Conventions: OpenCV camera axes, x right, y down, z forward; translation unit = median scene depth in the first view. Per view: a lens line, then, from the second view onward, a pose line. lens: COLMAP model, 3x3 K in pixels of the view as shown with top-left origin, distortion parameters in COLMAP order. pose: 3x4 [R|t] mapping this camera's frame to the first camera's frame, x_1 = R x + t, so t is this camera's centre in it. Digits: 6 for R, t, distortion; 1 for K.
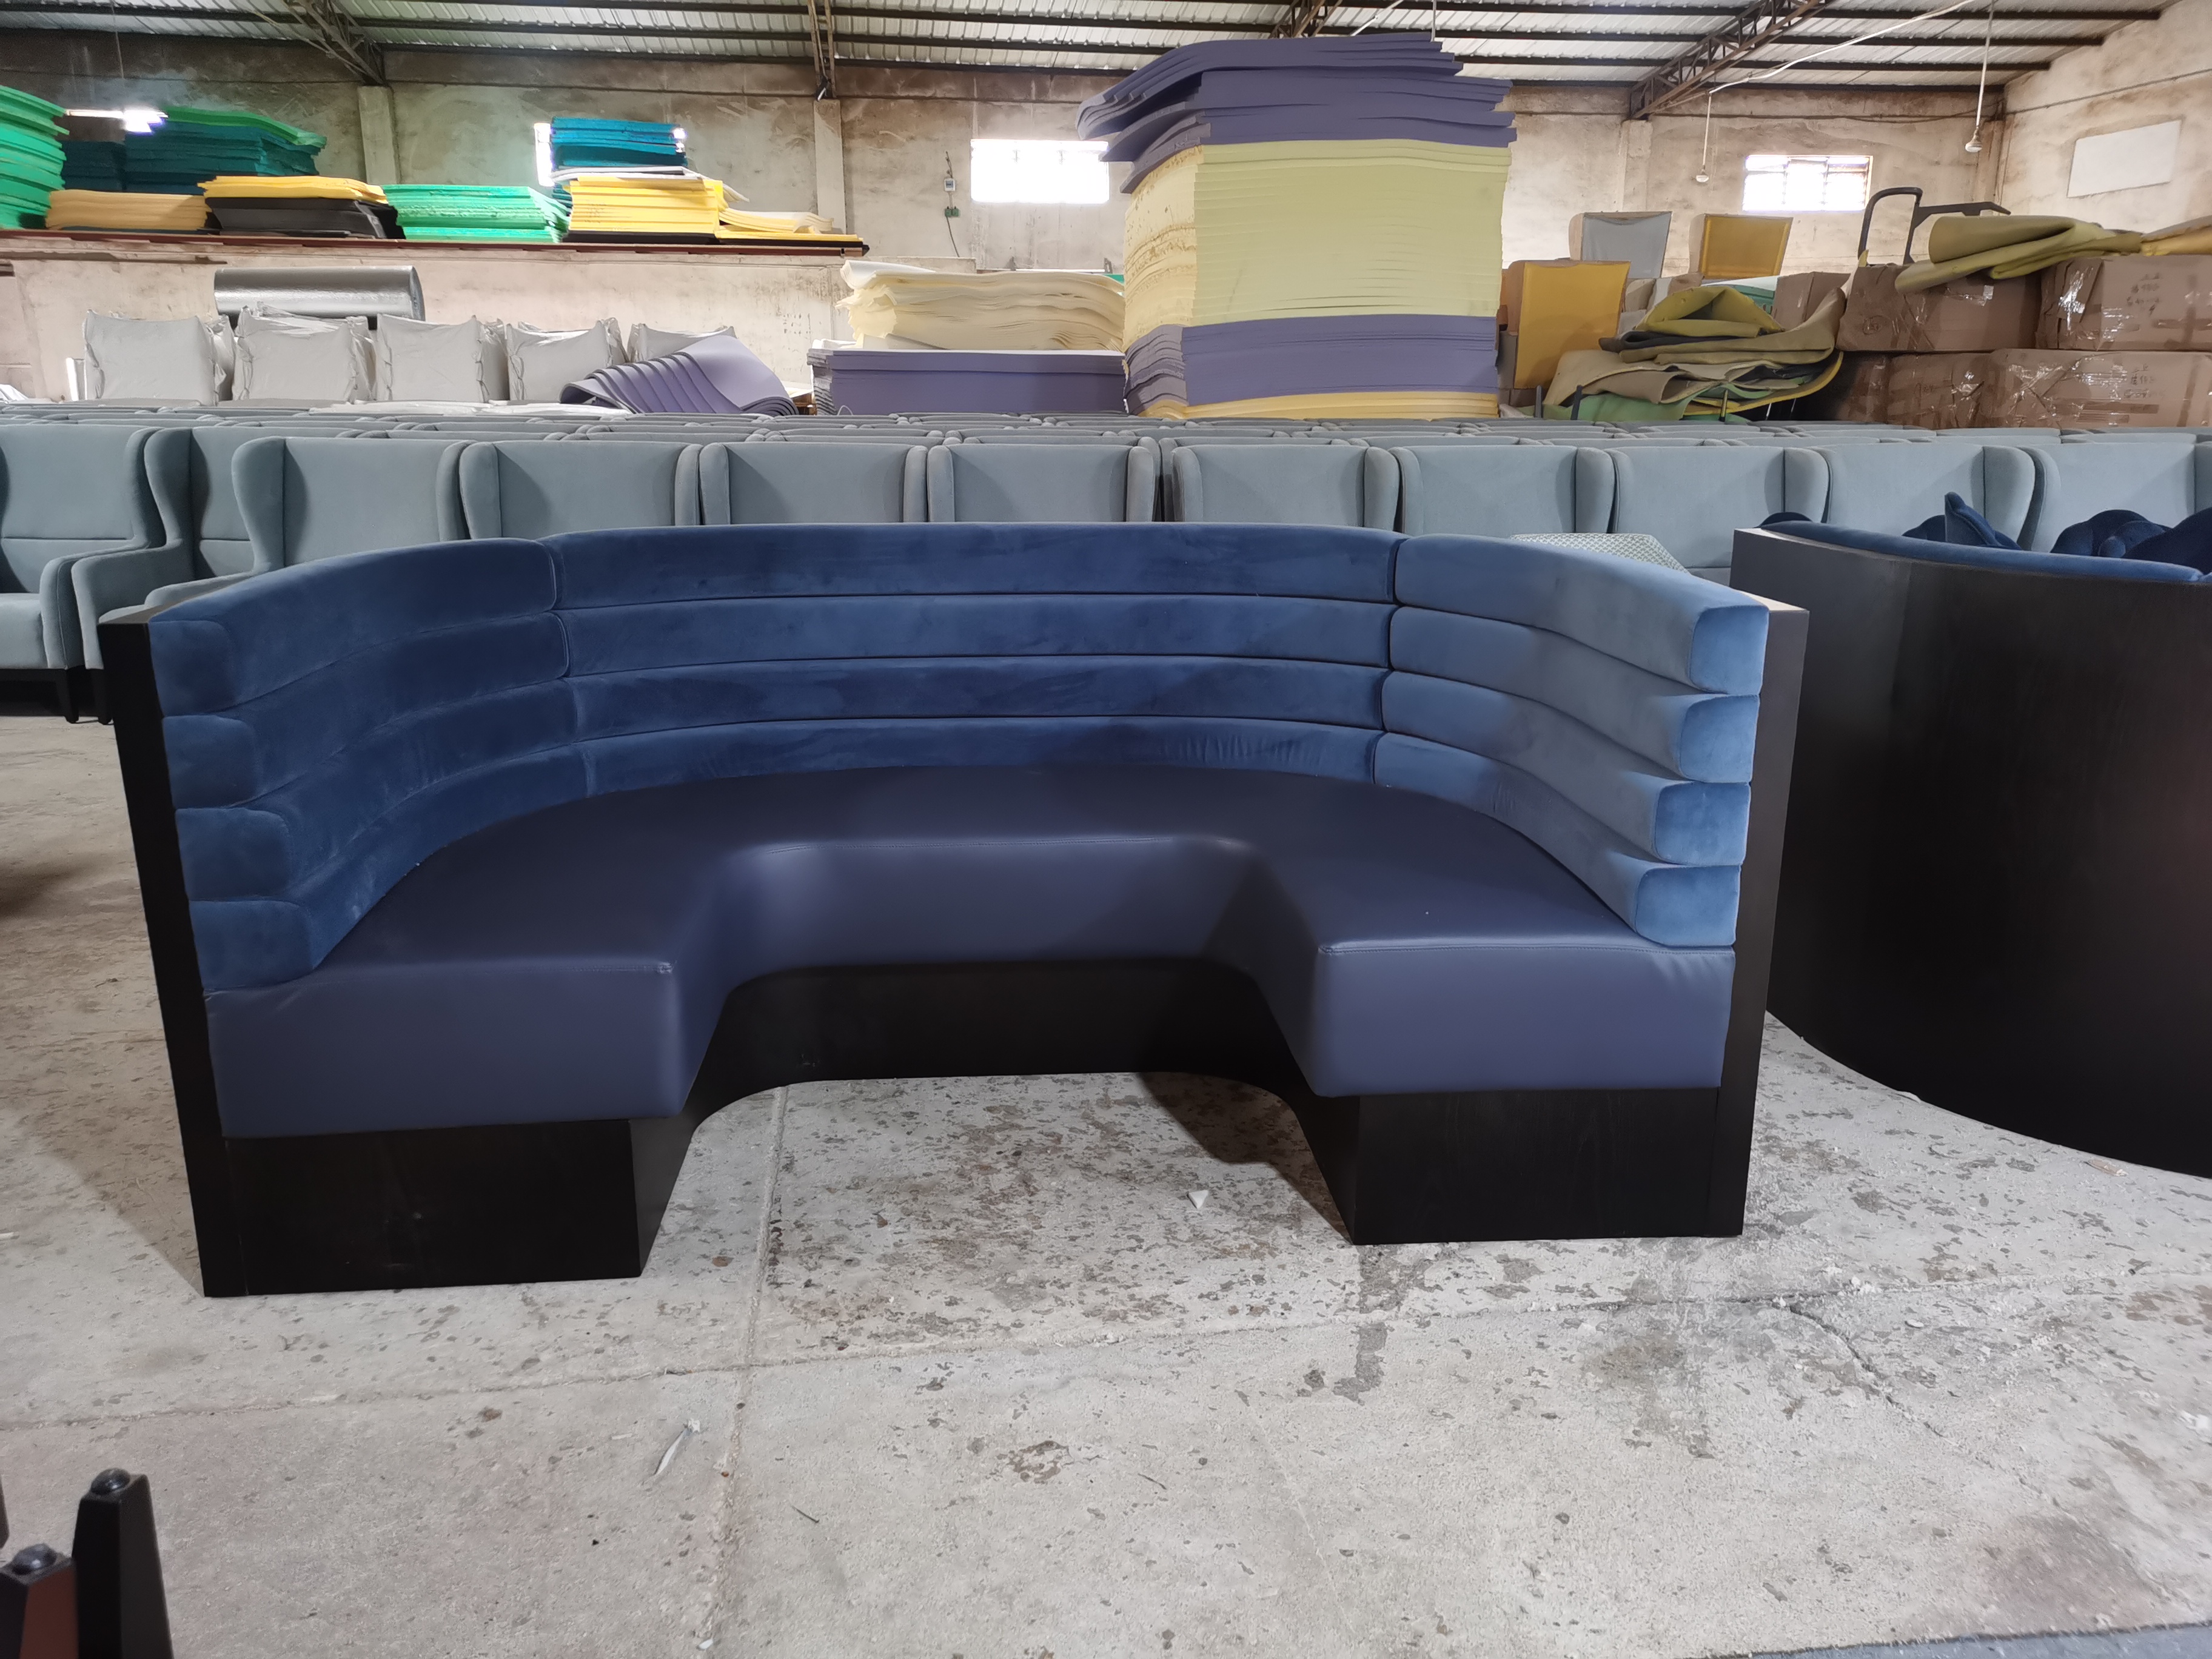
lens RADIAL K [[1692.7, 0, 1122.6], [0, 1692.7, 823.8], [0, 0, 1]] dist [0.022713, 0.026826]
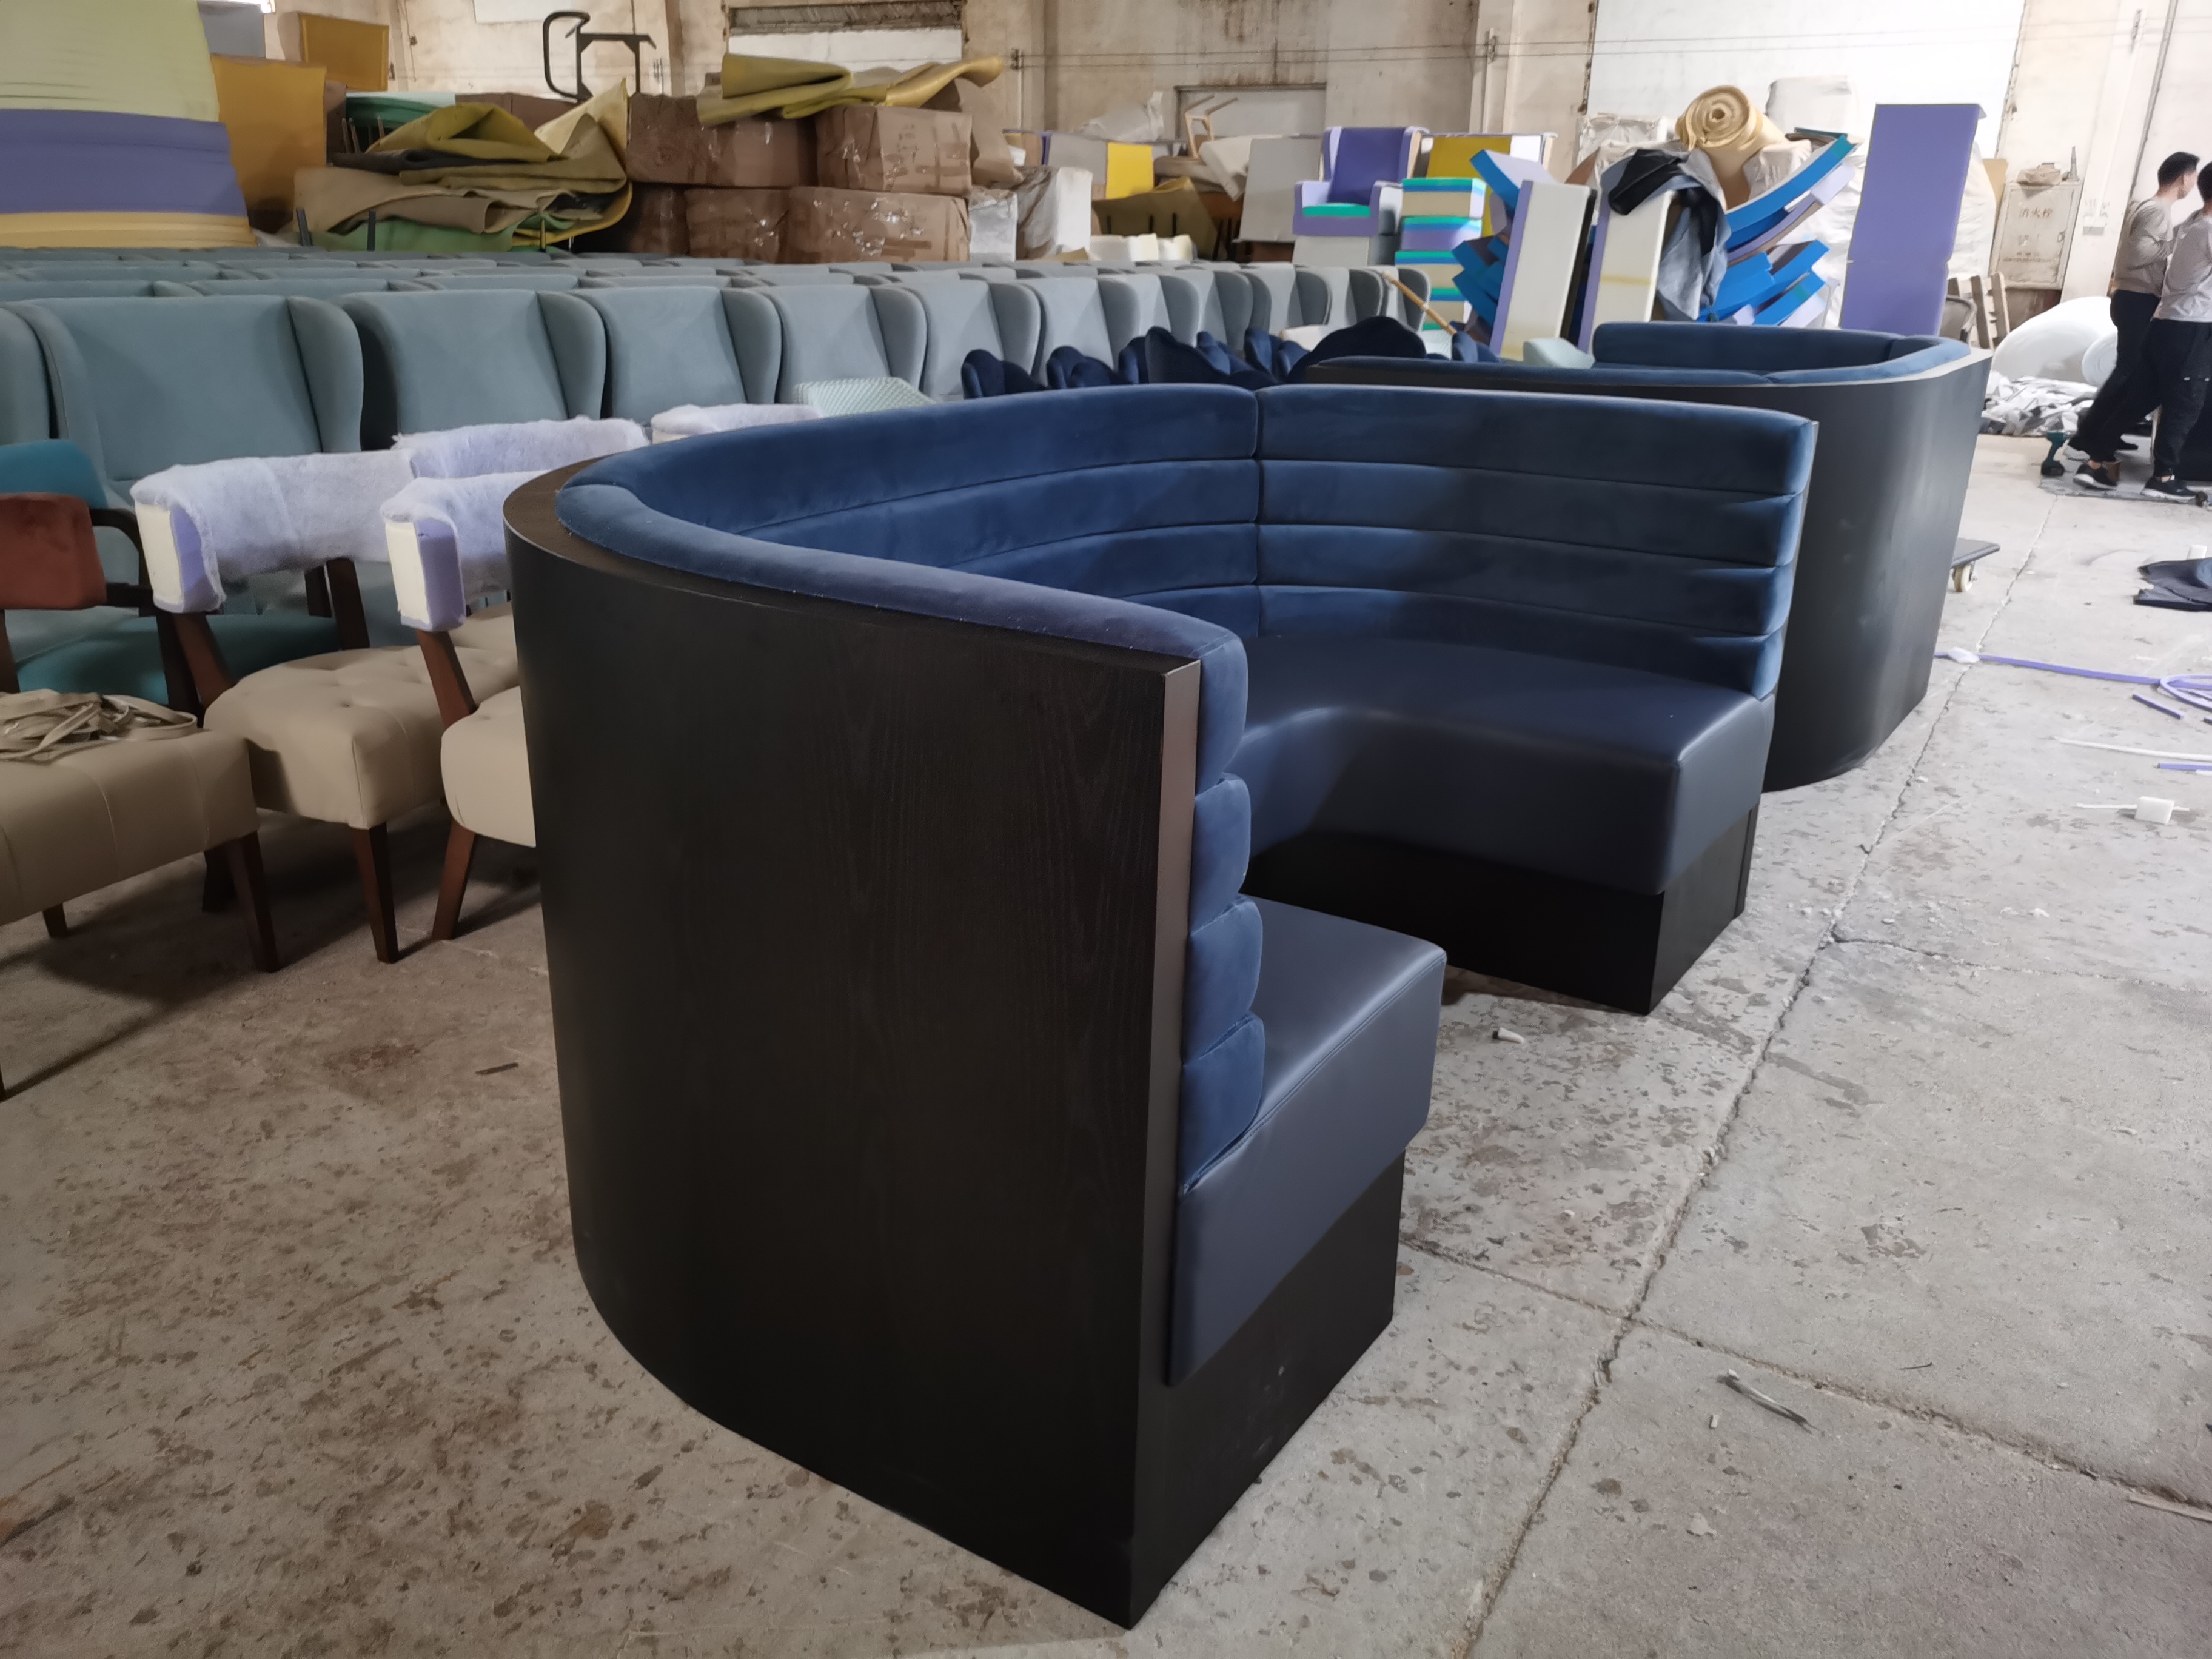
lens RADIAL K [[1692.7, 0, 1122.1], [0, 1692.7, 832.5], [0, 0, 1]] dist [0.022713, 0.026826]
pose [[0.624402, -0.260731, 0.736303, -0.272358], [0.184812, 0.965193, 0.185058, -0.045551], [-0.758925, 0.020528, 0.650855, 0.156685]]
